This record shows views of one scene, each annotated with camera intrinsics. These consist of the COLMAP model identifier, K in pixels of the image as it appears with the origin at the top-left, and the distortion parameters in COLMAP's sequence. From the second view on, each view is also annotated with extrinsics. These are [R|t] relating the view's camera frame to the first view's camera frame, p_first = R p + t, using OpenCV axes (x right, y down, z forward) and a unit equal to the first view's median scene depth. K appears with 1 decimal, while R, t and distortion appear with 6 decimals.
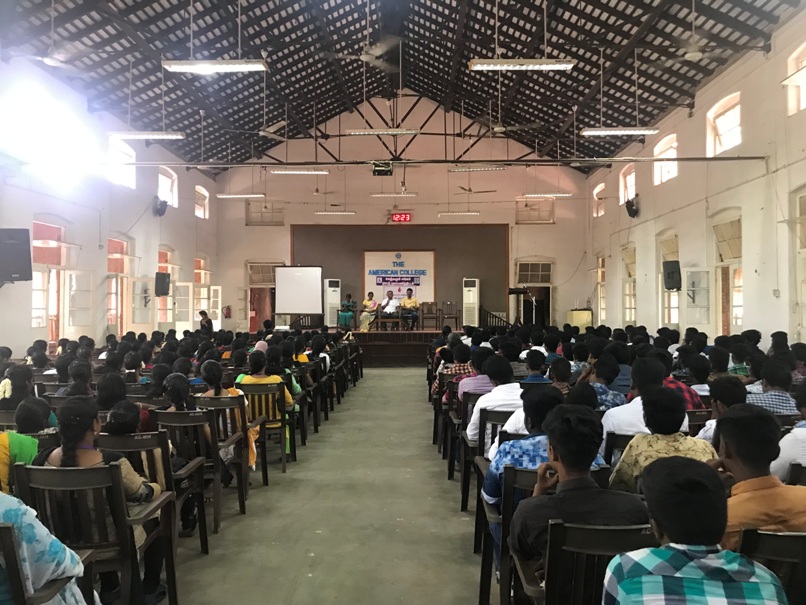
lens RADIAL K [[650.5, 0, 403.0], [0, 650.5, 302.5], [0, 0, 1]] dist [0.037380, -0.099588]
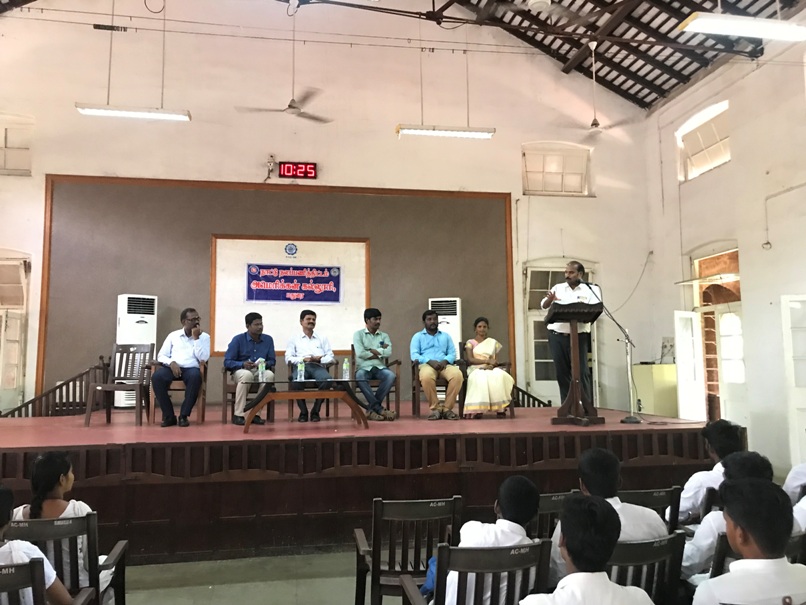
lens RADIAL K [[666.1, 0, 403.0], [0, 666.1, 302.5], [0, 0, 1]] dist [0.004627, -0.009219]
pose [[0.978978, 0.010810, 0.203679, -0.025328], [0.006523, 0.996425, -0.084235, 0.007471], [-0.203862, 0.083793, 0.975407, 0.516433]]
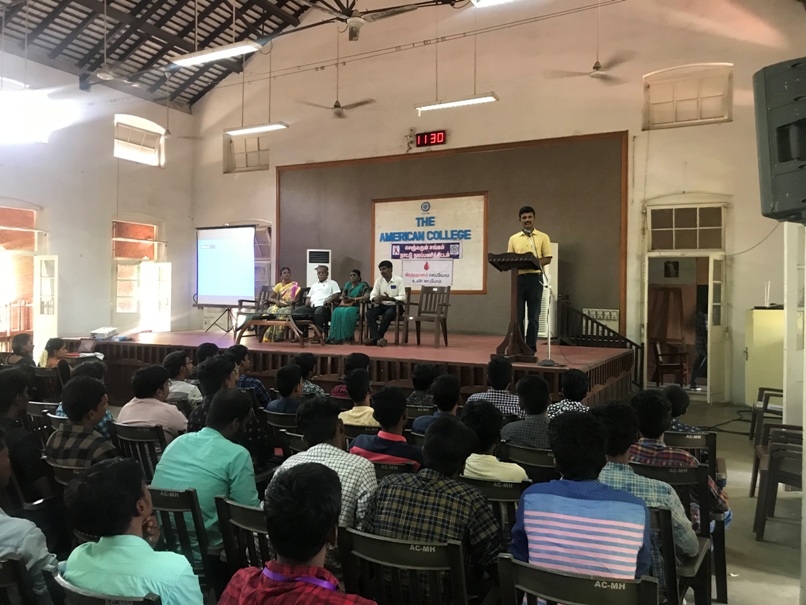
lens RADIAL K [[666.1, 0, 403.0], [0, 666.1, 302.5], [0, 0, 1]] dist [0.004627, -0.009219]
pose [[0.894705, 0.013427, -0.446456, 0.237366], [-0.007148, 0.999850, 0.015746, 0.003140], [0.446600, -0.010897, 0.894667, 0.467641]]
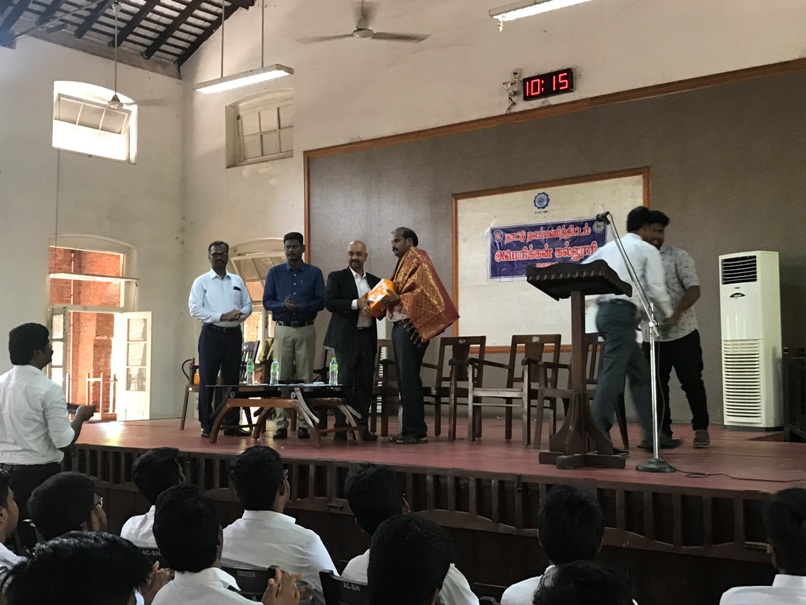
lens RADIAL K [[1005.1, 0, 403.0], [0, 1005.1, 302.5], [0, 0, 1]] dist [0.093632, -0.394998]
pose [[0.804320, -0.042872, -0.592648, 0.237311], [0.009072, 0.998163, -0.059895, 0.009386], [0.594127, 0.042798, 0.803232, 0.550258]]
